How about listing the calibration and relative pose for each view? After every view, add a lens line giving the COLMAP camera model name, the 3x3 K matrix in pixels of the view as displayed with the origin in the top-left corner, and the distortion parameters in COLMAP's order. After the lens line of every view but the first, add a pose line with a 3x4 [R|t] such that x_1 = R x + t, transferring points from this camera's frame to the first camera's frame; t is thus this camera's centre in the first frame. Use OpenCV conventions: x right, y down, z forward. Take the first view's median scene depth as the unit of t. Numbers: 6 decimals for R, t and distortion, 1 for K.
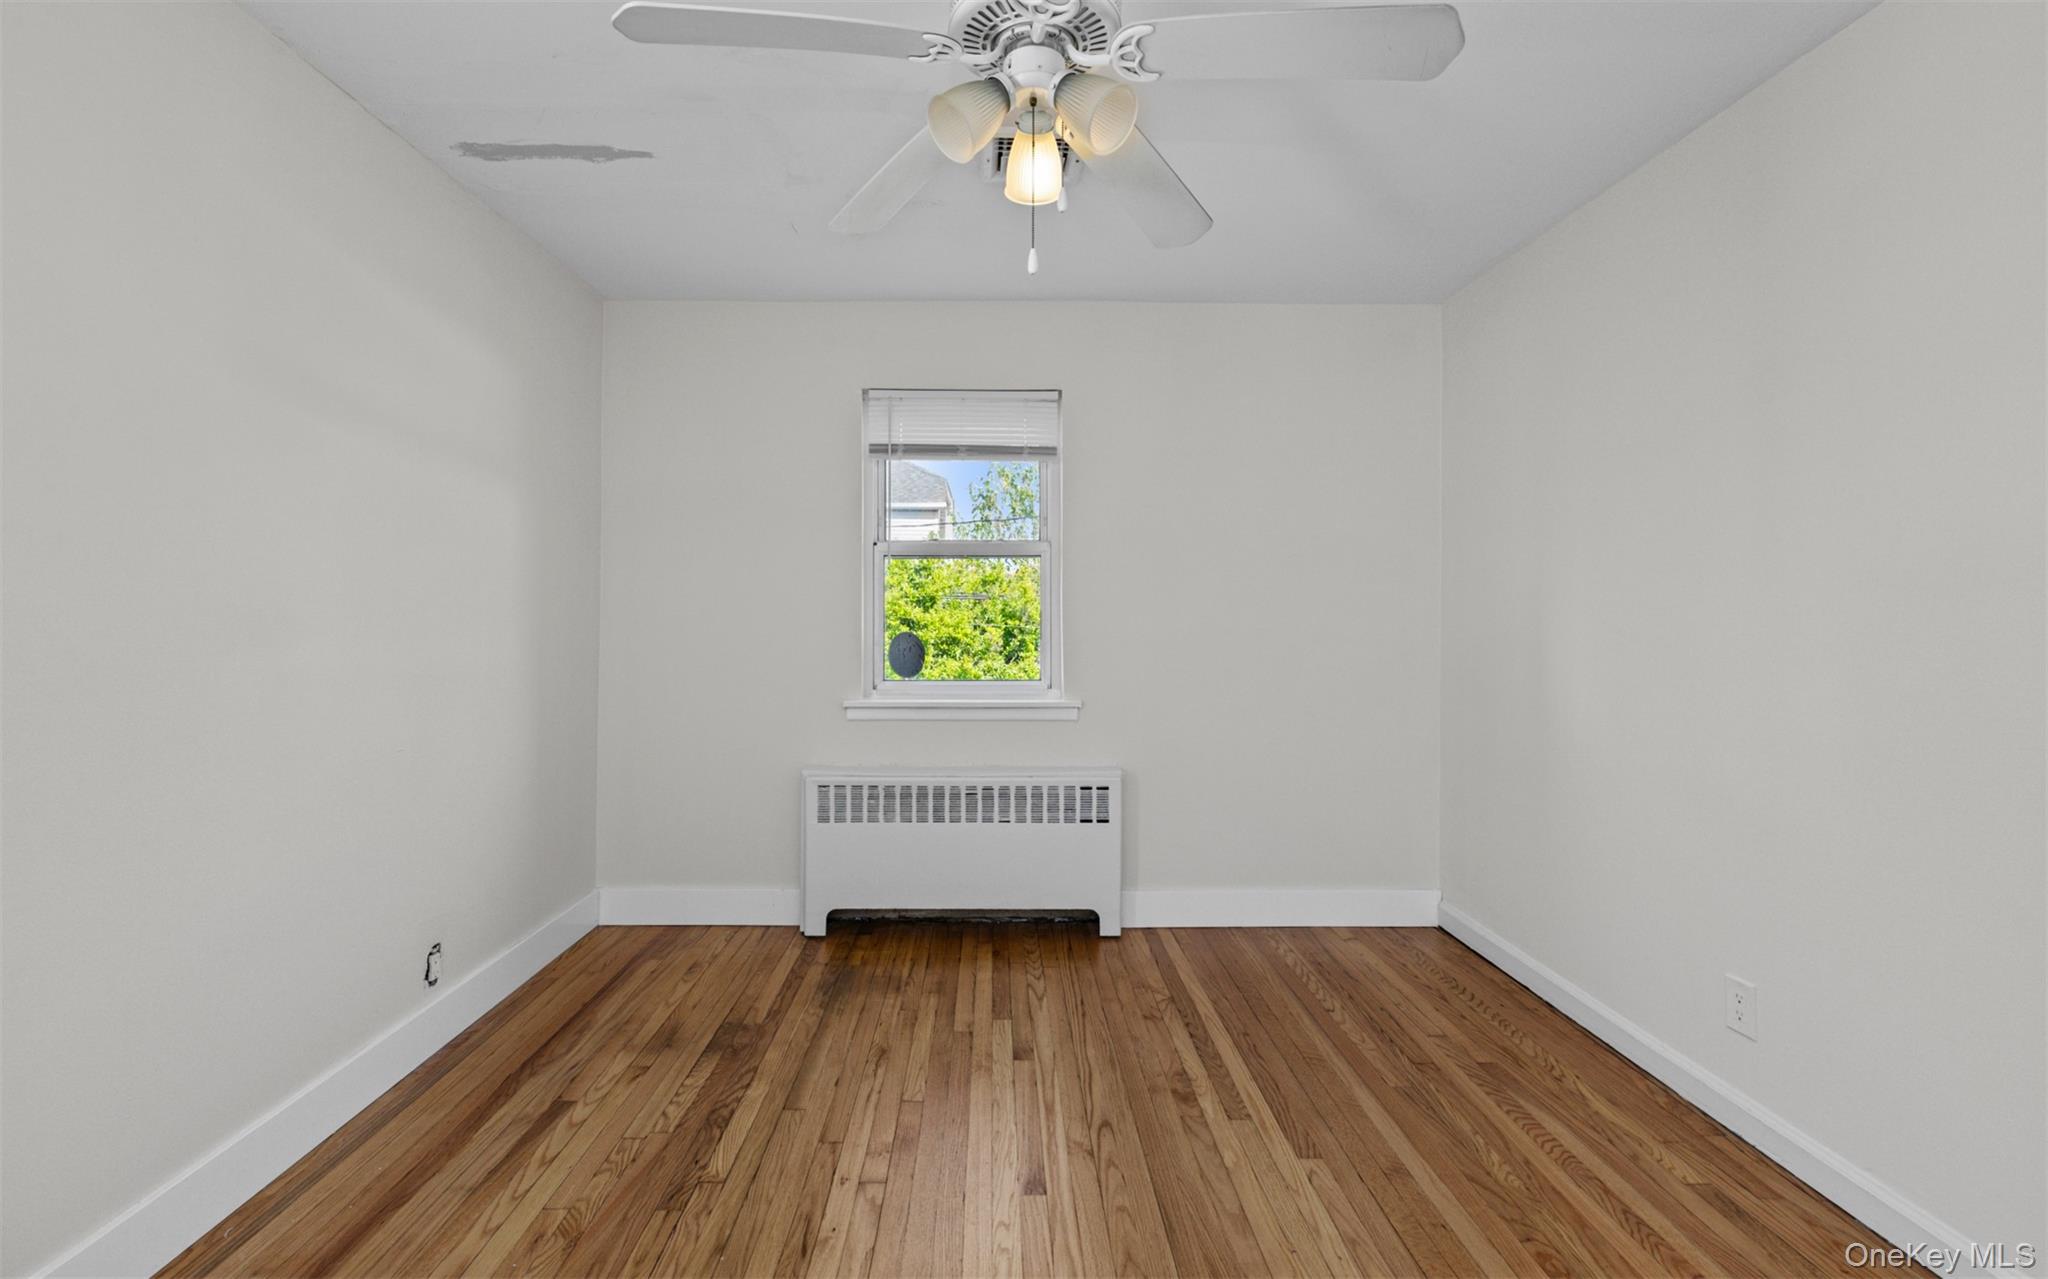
lens RADIAL K [[912.0, 0, 1079.2], [0, 912.0, 593.5], [0, 0, 1]] dist [-0.000773, 0.000037]
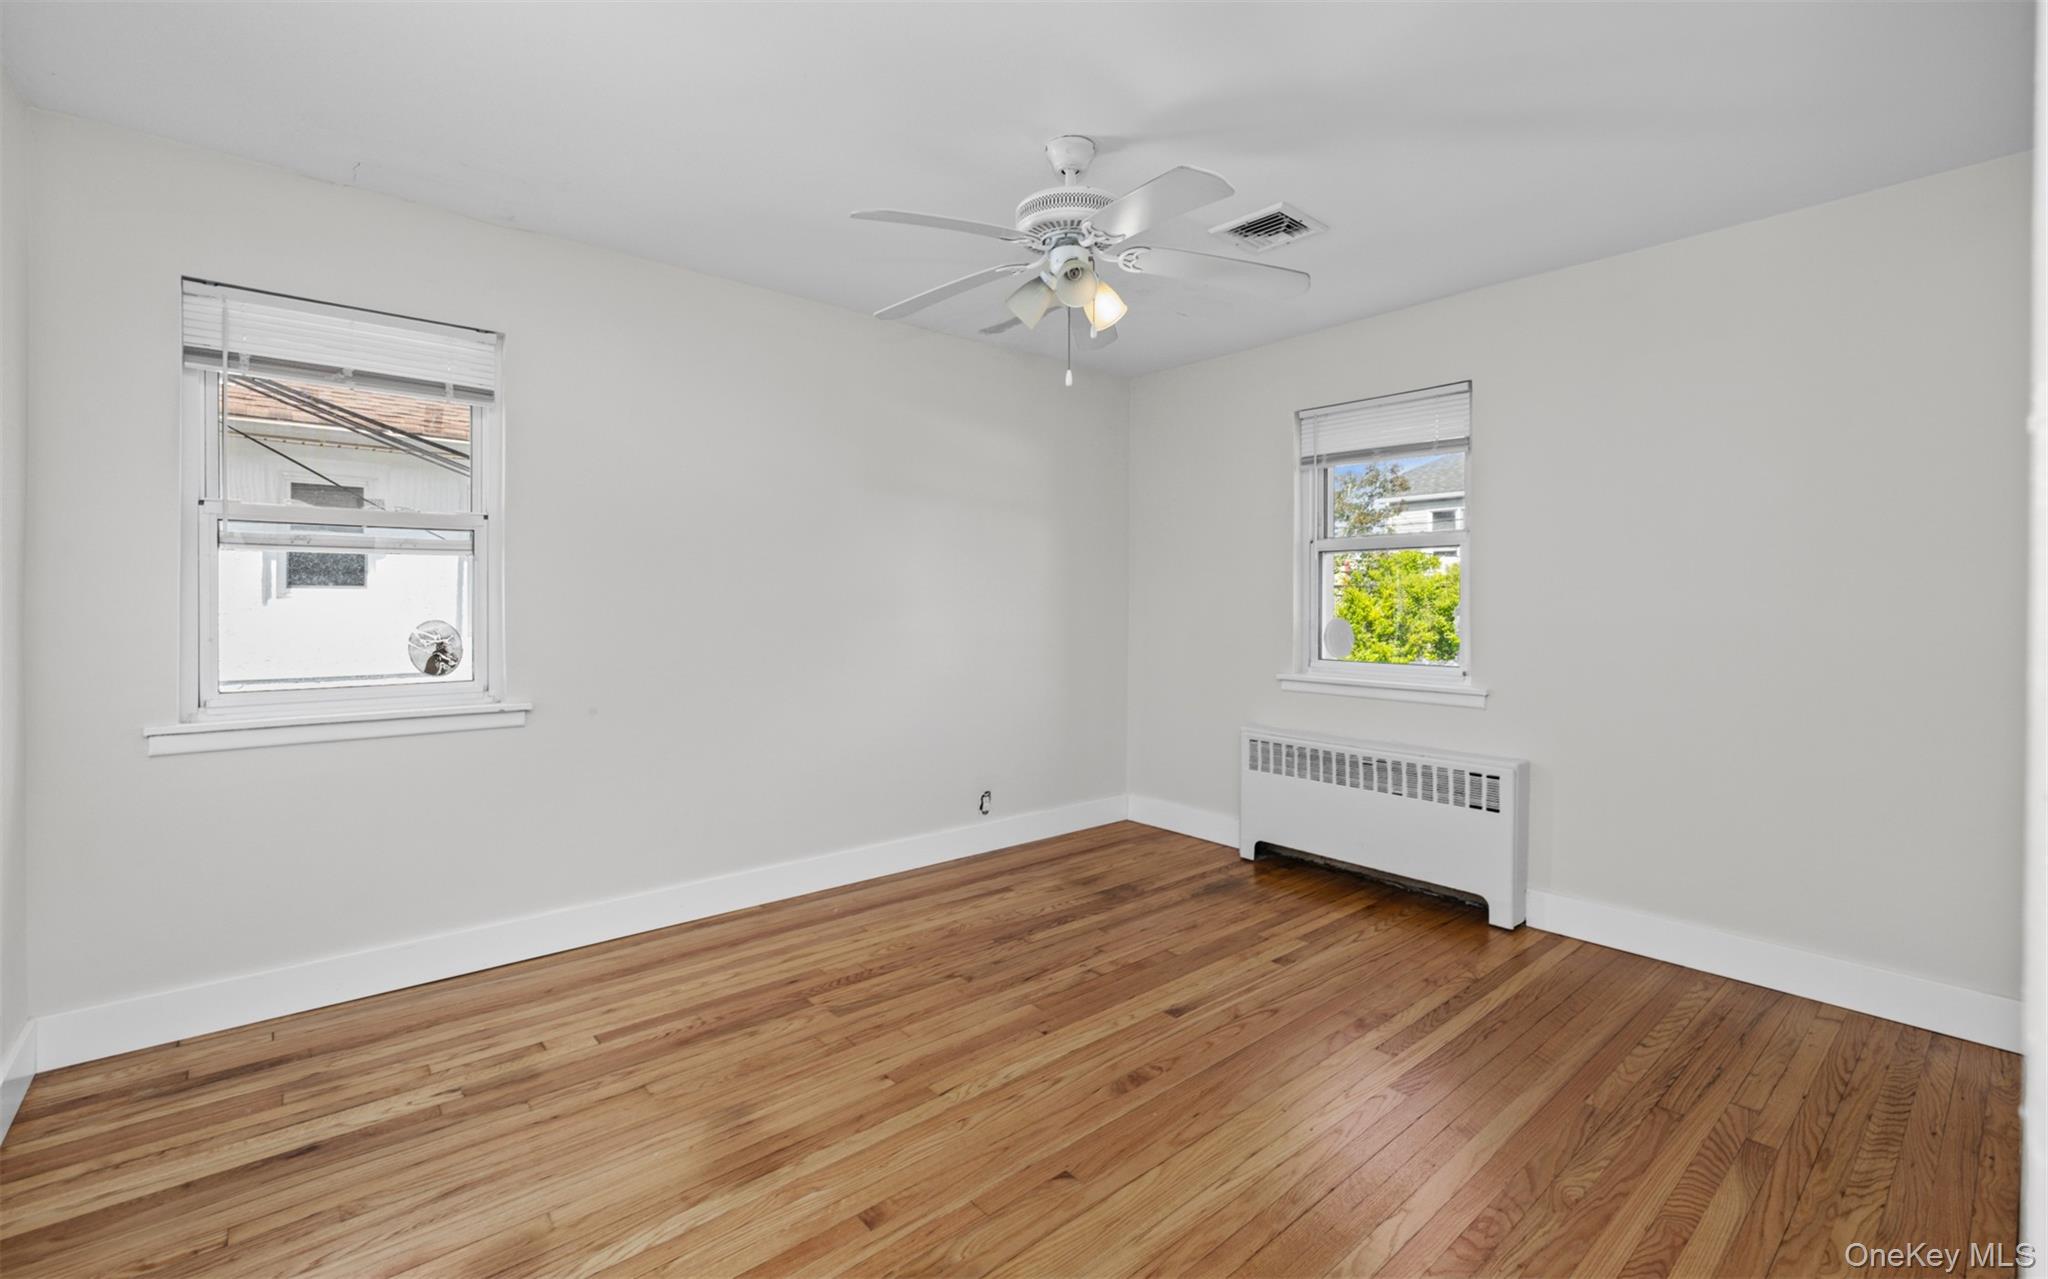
lens RADIAL K [[944.9, 0, 1028.6], [0, 944.9, 590.7], [0, 0, 1]] dist [-0.002604, 0.000473]
pose [[0.621348, -0.007839, -0.783496, 0.534779], [0.014759, 0.999890, 0.001701, 0.000692], [0.783396, -0.012620, 0.621395, -0.036224]]
